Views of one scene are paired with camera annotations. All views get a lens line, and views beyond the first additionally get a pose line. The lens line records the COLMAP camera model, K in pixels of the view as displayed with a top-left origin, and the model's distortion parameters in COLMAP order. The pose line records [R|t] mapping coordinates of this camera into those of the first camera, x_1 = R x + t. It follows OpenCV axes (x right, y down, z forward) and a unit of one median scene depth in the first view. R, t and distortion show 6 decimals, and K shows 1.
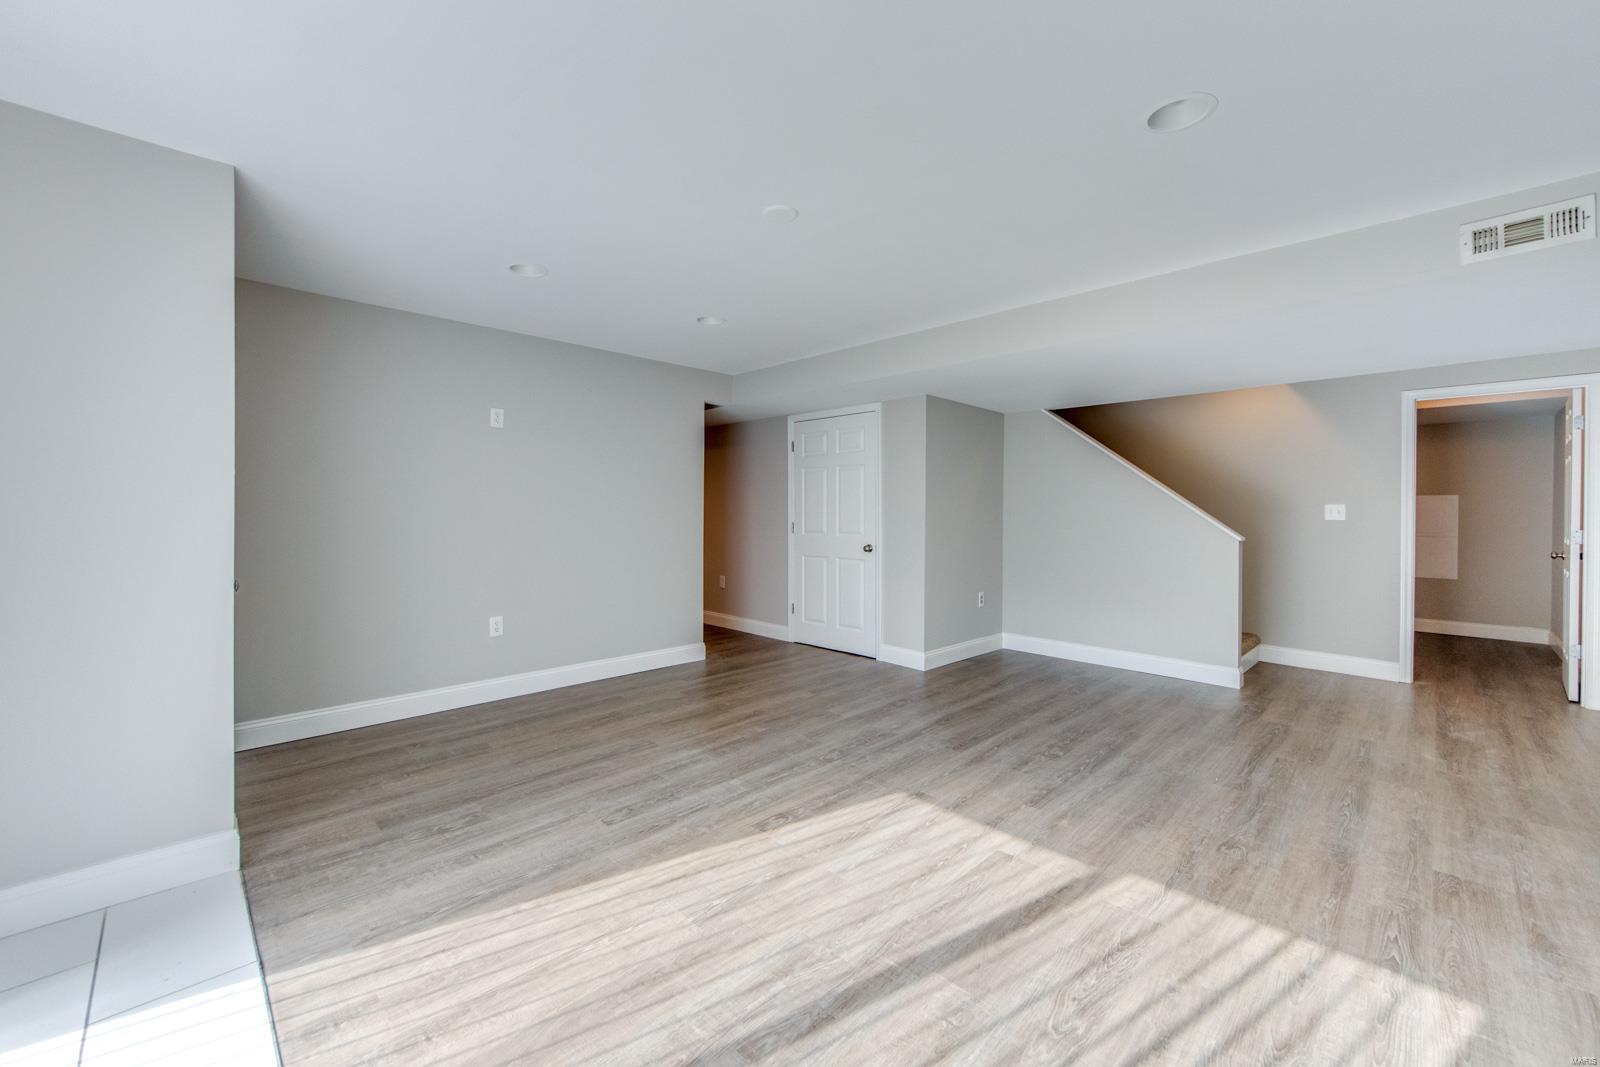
lens RADIAL K [[625.7, 0, 782.1], [0, 625.7, 528.6], [0, 0, 1]] dist [0.000401, -0.000100]
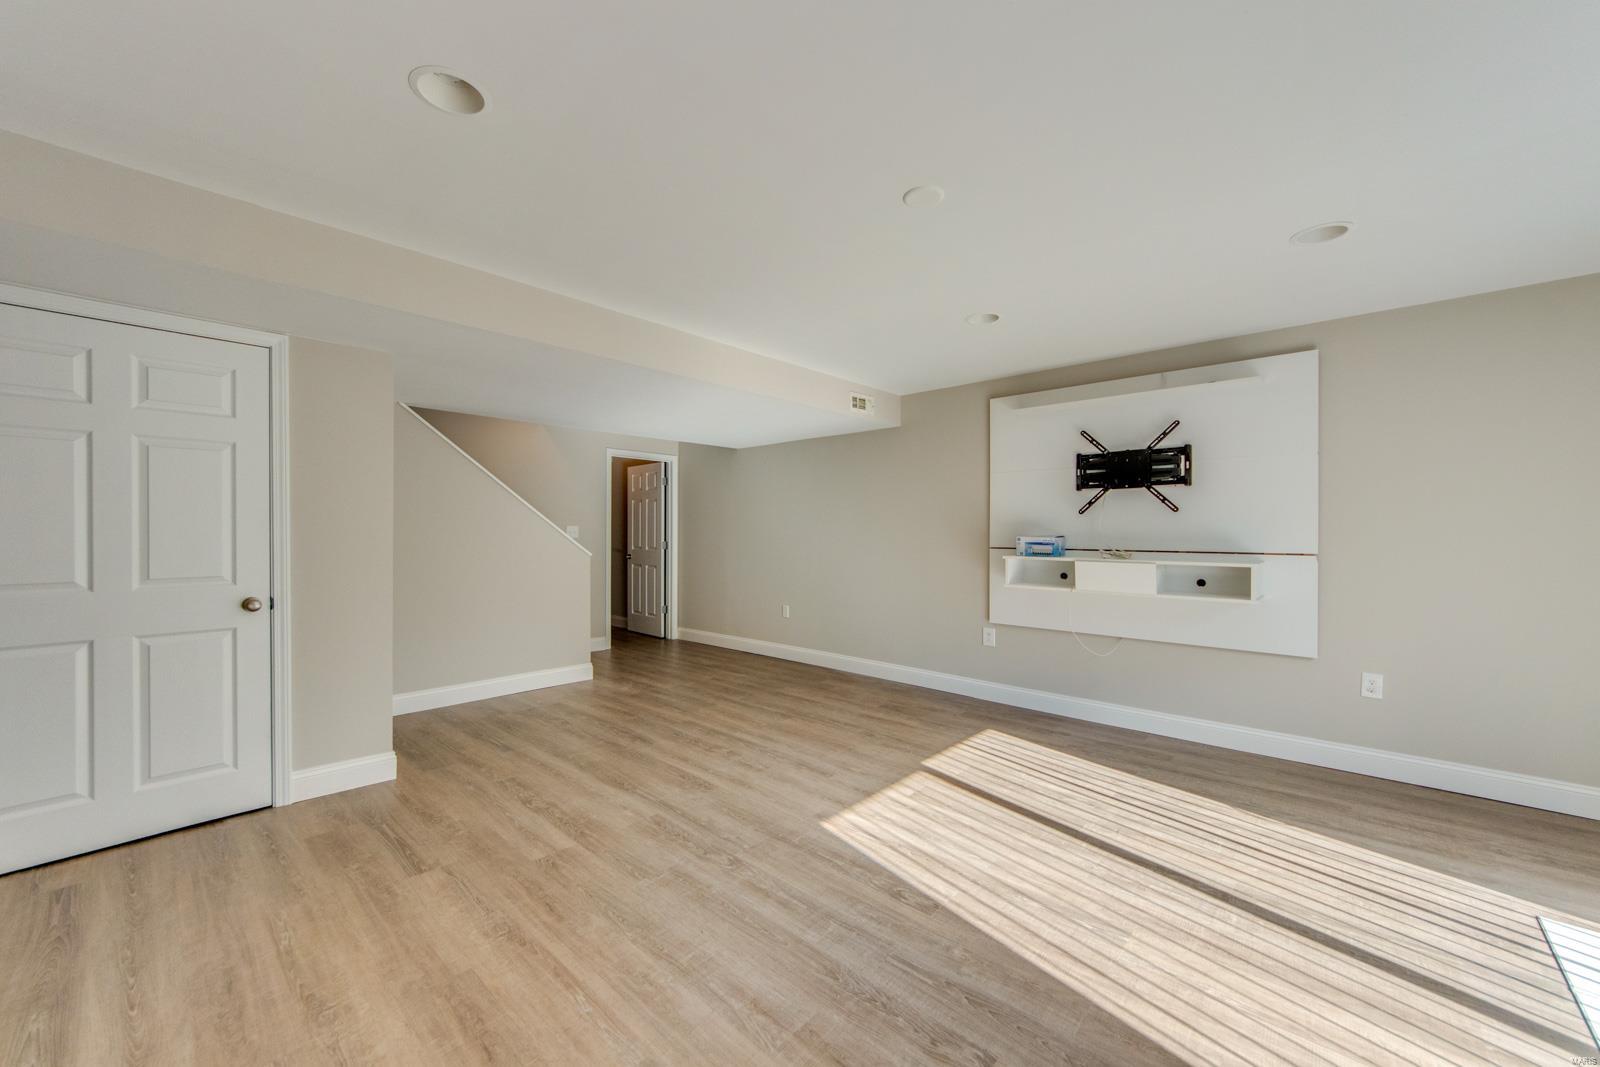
lens RADIAL K [[625.7, 0, 782.1], [0, 625.7, 528.6], [0, 0, 1]] dist [0.000401, -0.000100]
pose [[-0.042237, -0.007535, 0.999079, -0.699201], [0.025912, 0.999627, 0.008635, -0.045063], [-0.998772, 0.026253, -0.042026, 0.972993]]
